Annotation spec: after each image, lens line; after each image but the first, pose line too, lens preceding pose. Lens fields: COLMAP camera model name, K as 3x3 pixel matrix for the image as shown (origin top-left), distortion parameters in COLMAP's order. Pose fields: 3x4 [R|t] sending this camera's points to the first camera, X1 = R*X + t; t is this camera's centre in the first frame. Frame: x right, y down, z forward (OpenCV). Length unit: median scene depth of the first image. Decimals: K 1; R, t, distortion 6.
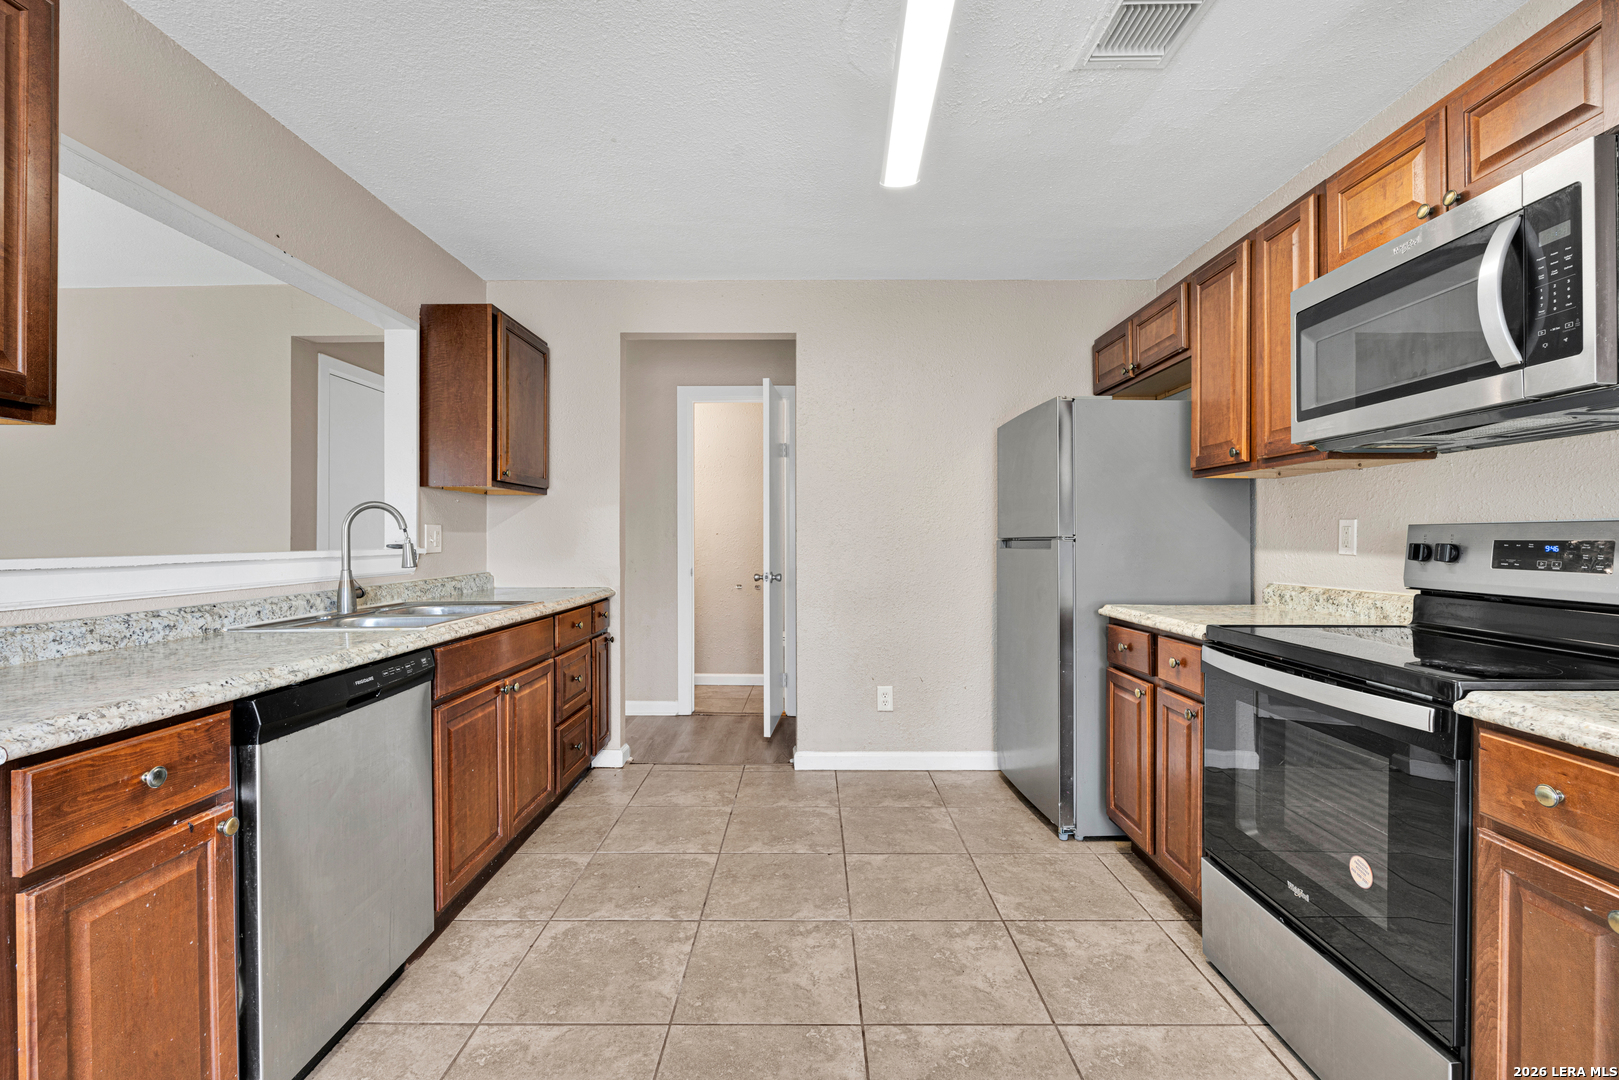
lens RADIAL K [[724.4, 0, 811.0], [0, 724.4, 543.0], [0, 0, 1]] dist [-0.009701, -0.000025]
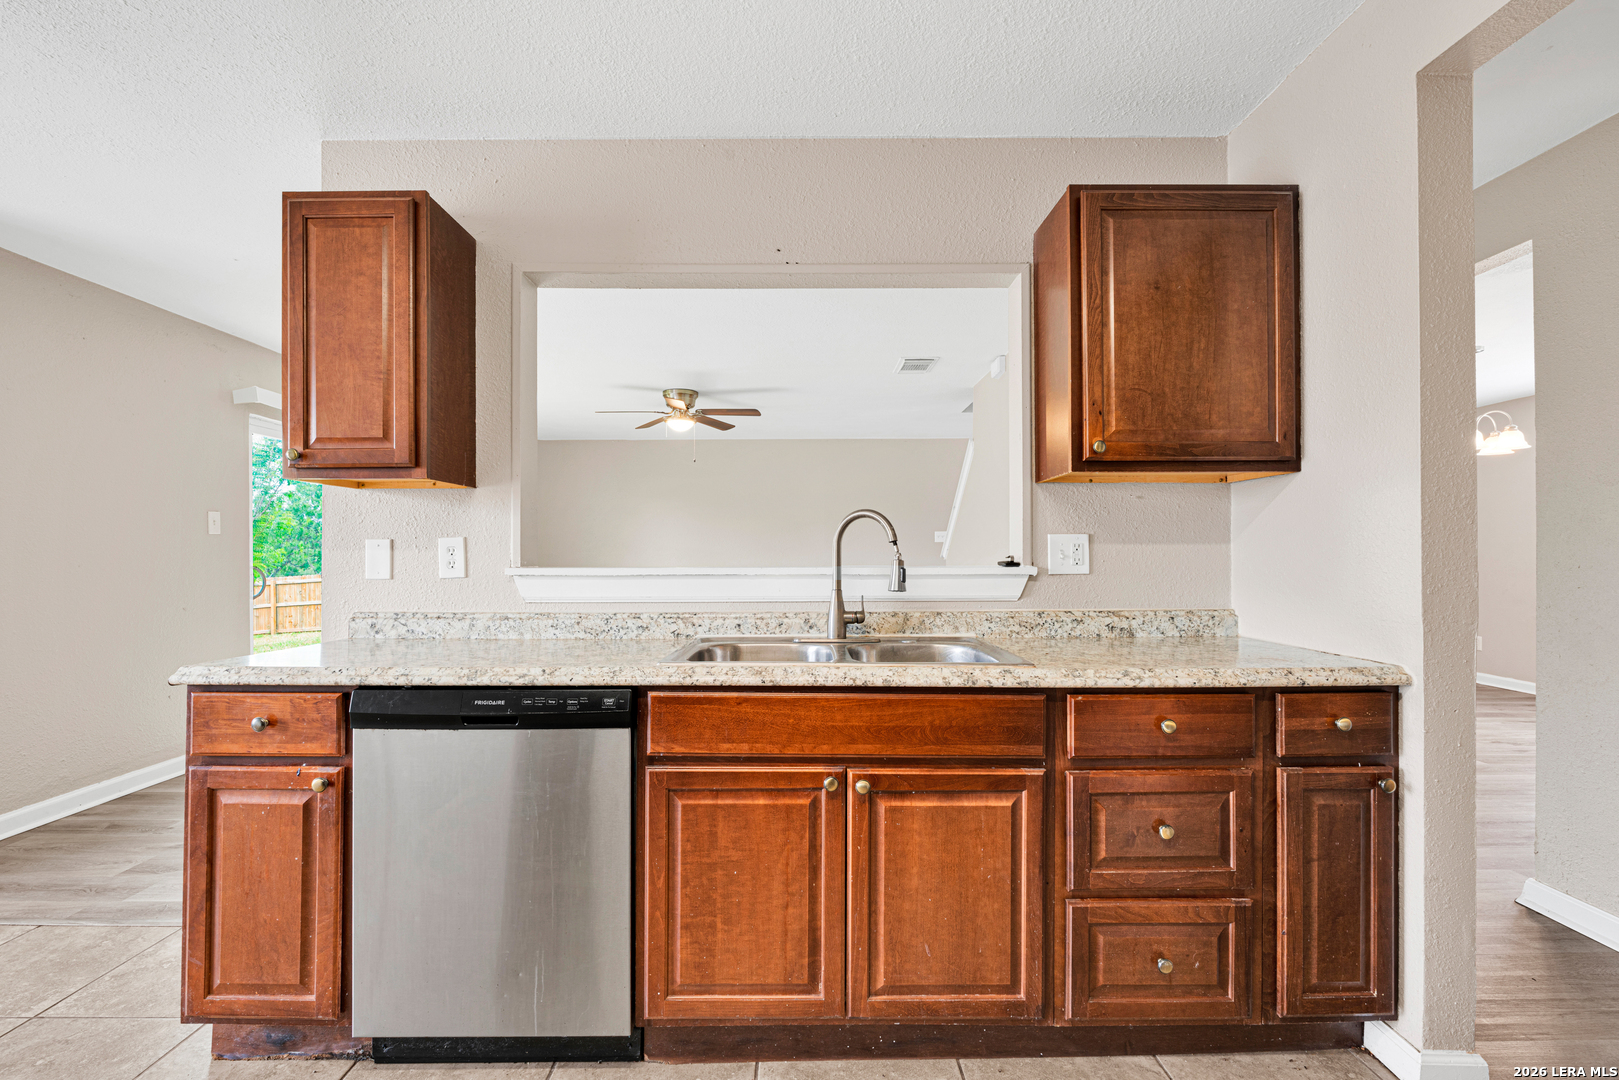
lens RADIAL K [[724.4, 0, 811.0], [0, 724.4, 543.0], [0, 0, 1]] dist [-0.009701, -0.000025]
pose [[0.005046, -0.009359, -0.999943, 0.319623], [-0.005088, 0.999943, -0.009384, -0.014803], [0.999974, 0.005135, 0.004998, 1.284069]]
